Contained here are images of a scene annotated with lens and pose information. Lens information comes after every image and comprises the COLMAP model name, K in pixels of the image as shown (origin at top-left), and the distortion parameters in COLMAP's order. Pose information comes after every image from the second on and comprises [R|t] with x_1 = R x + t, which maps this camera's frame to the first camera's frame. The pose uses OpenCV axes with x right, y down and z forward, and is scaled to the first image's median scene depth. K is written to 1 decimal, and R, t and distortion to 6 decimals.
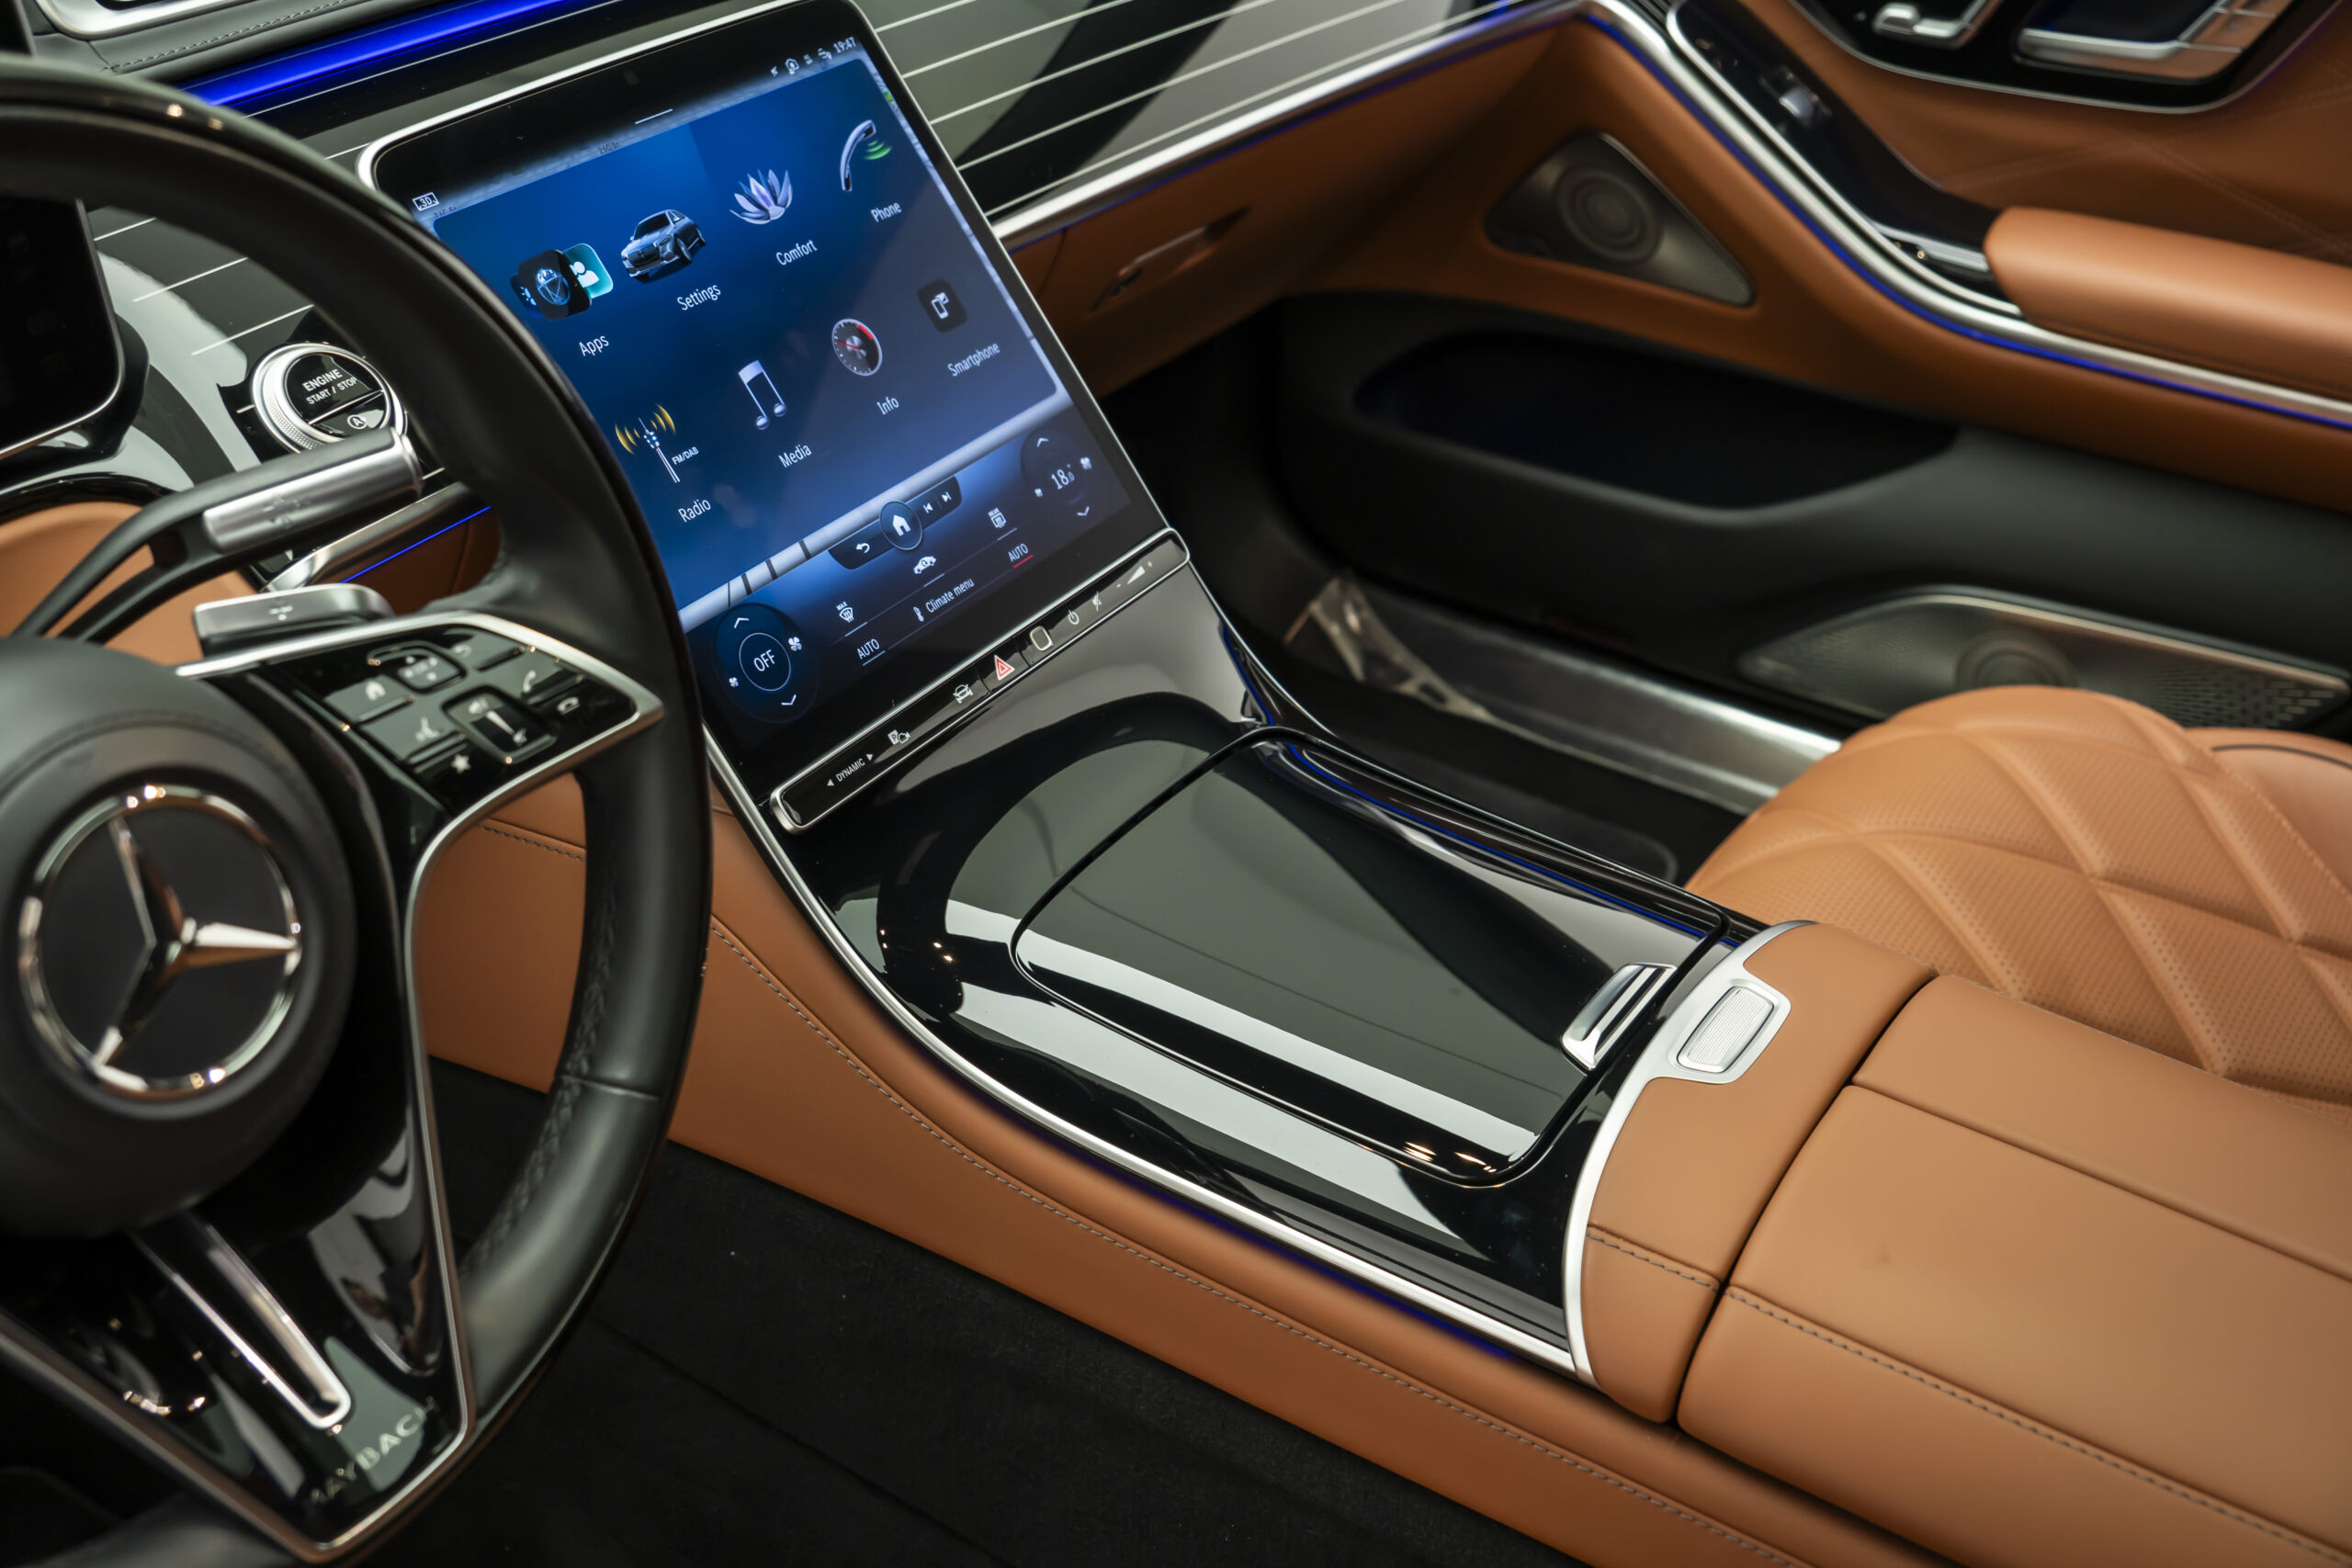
lens RADIAL K [[2591.2, 0, 1176.0], [0, 2591.2, 784.0], [0, 0, 1]] dist [-0.084516, 0.302197]
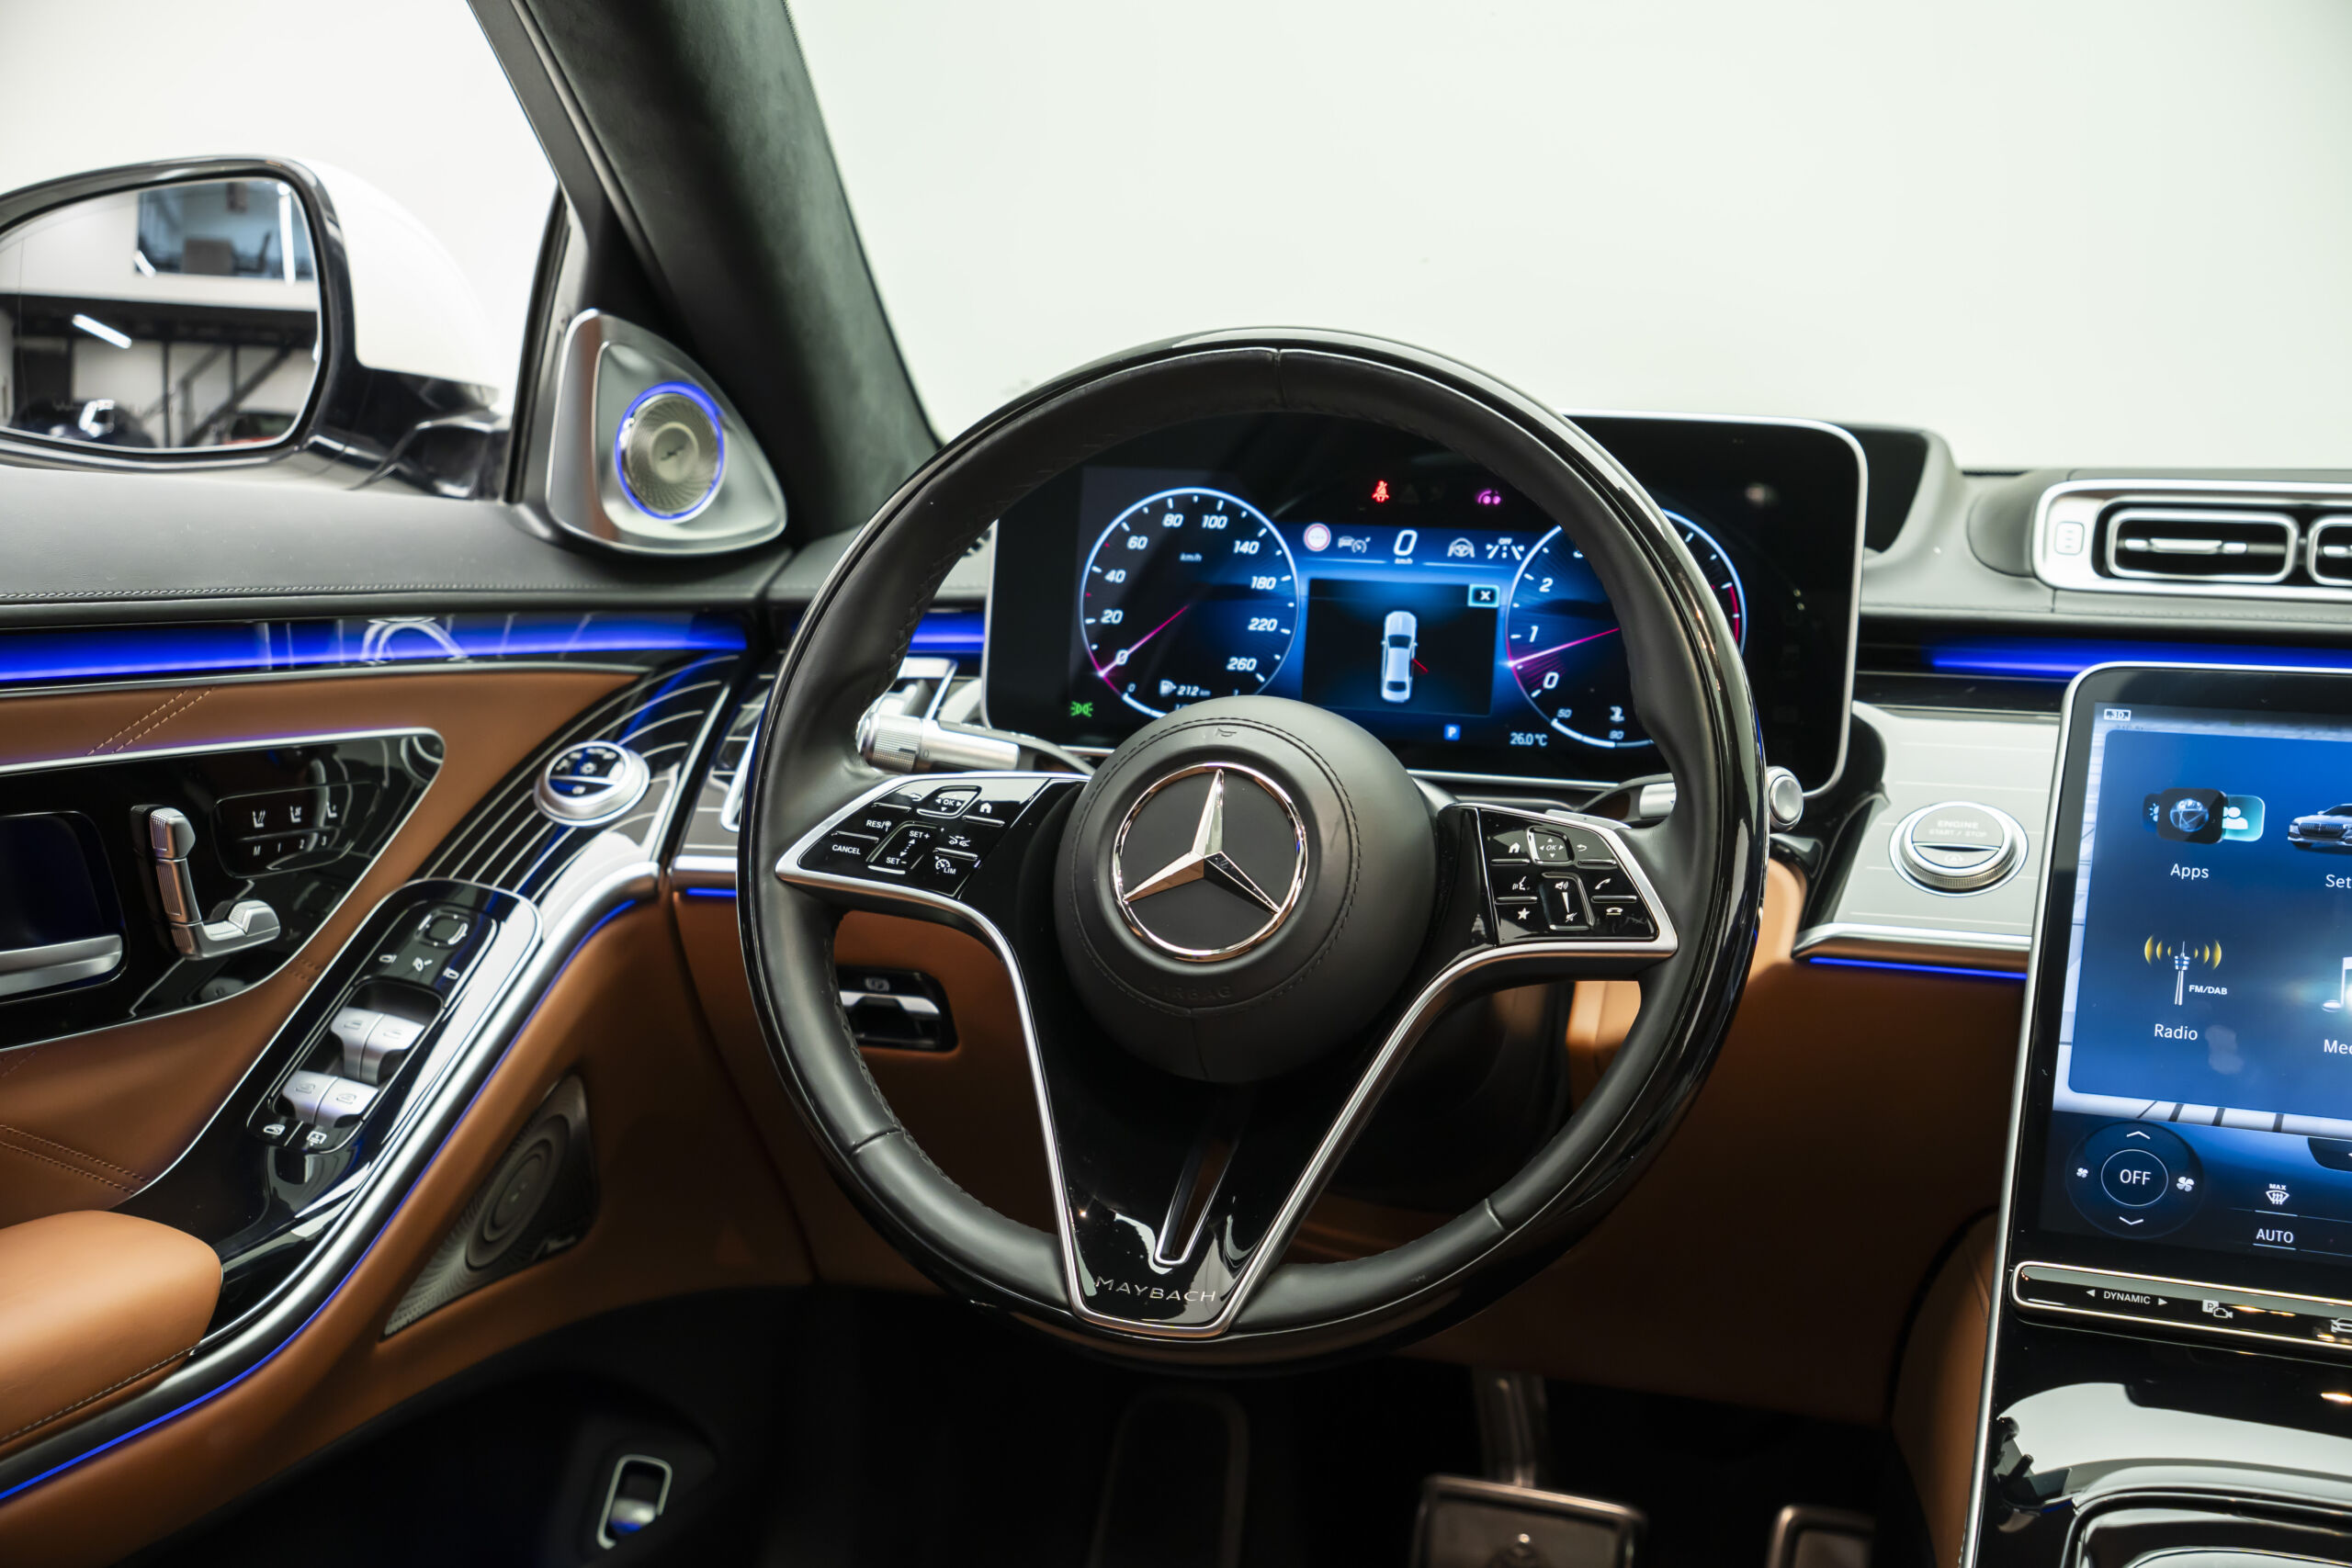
lens RADIAL K [[3179.7, 0, 1169.0], [0, 3179.7, 788.9], [0, 0, 1]] dist [0.056975, 0.514165]
pose [[0.228240, 0.099525, -0.968505, 0.858300], [-0.539383, 0.841077, -0.040682, 0.070182], [0.810538, 0.531681, 0.245650, 0.305416]]
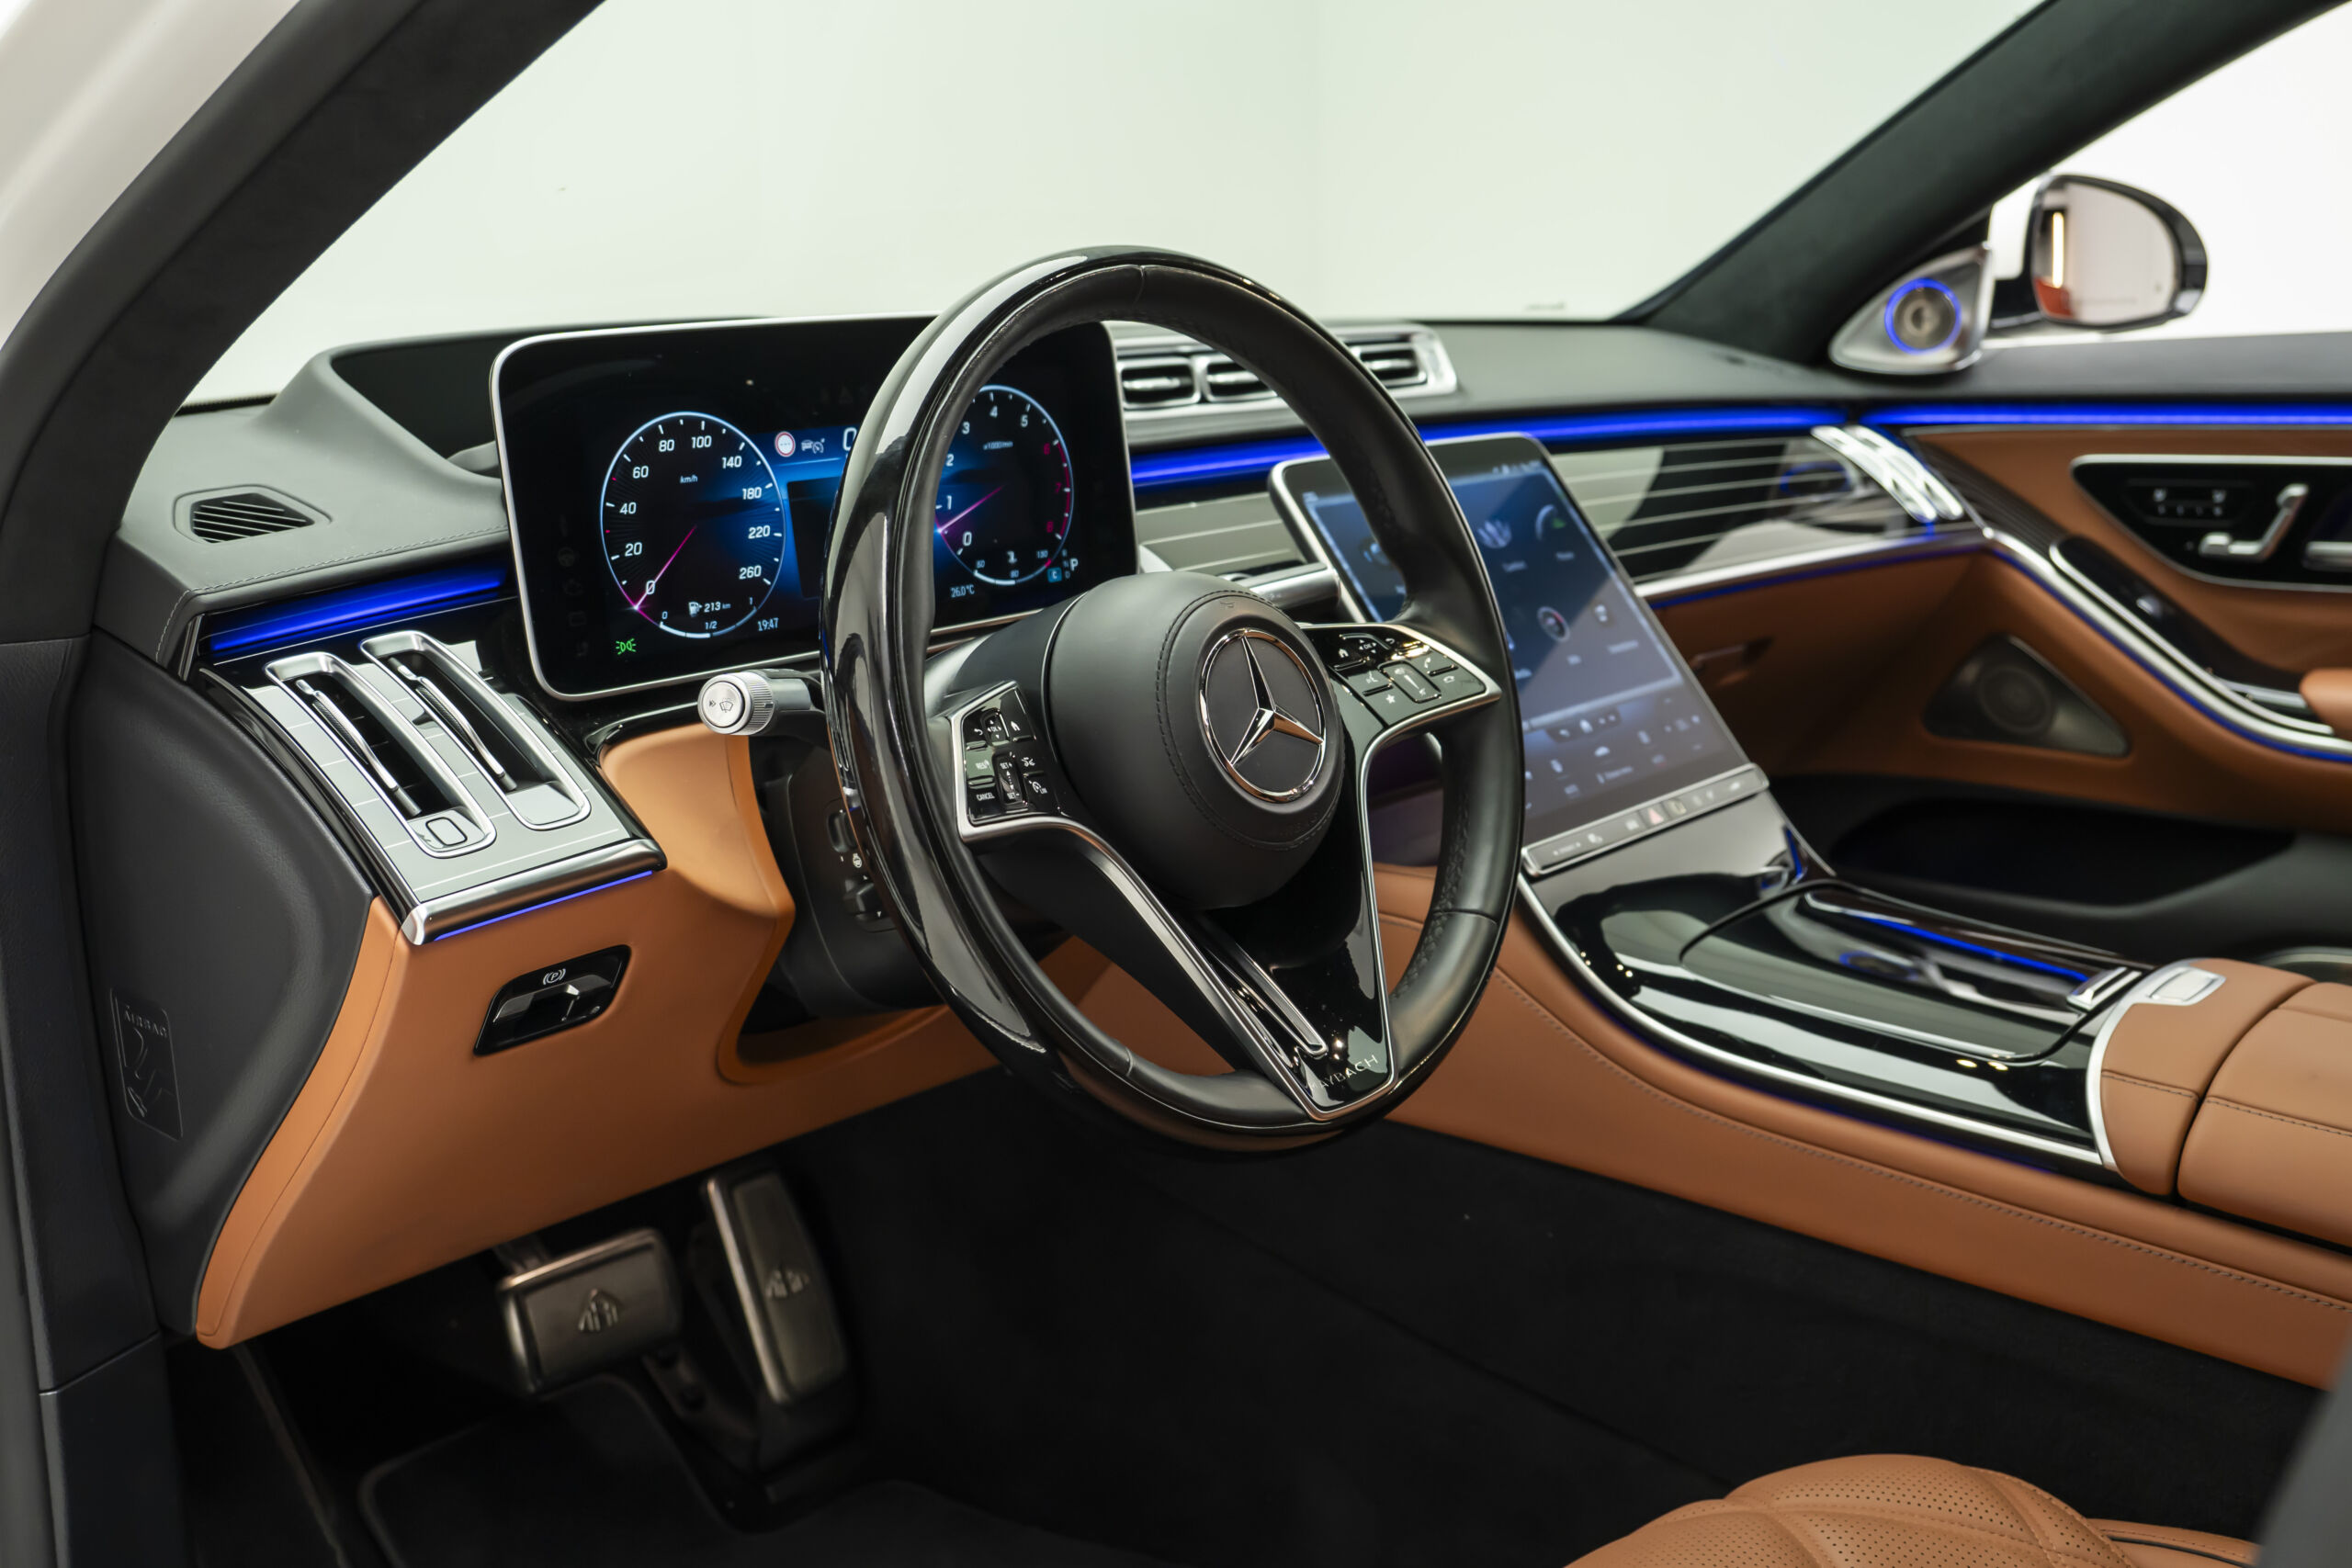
lens RADIAL K [[2200.2, 0, 1176.0], [0, 2200.2, 784.0], [0, 0, 1]] dist [-0.157264, 0.155811]
pose [[0.983752, -0.010178, -0.179242, -0.113082], [-0.049043, 0.945183, -0.322837, 0.358333], [0.172702, 0.326382, 0.929327, -0.226485]]
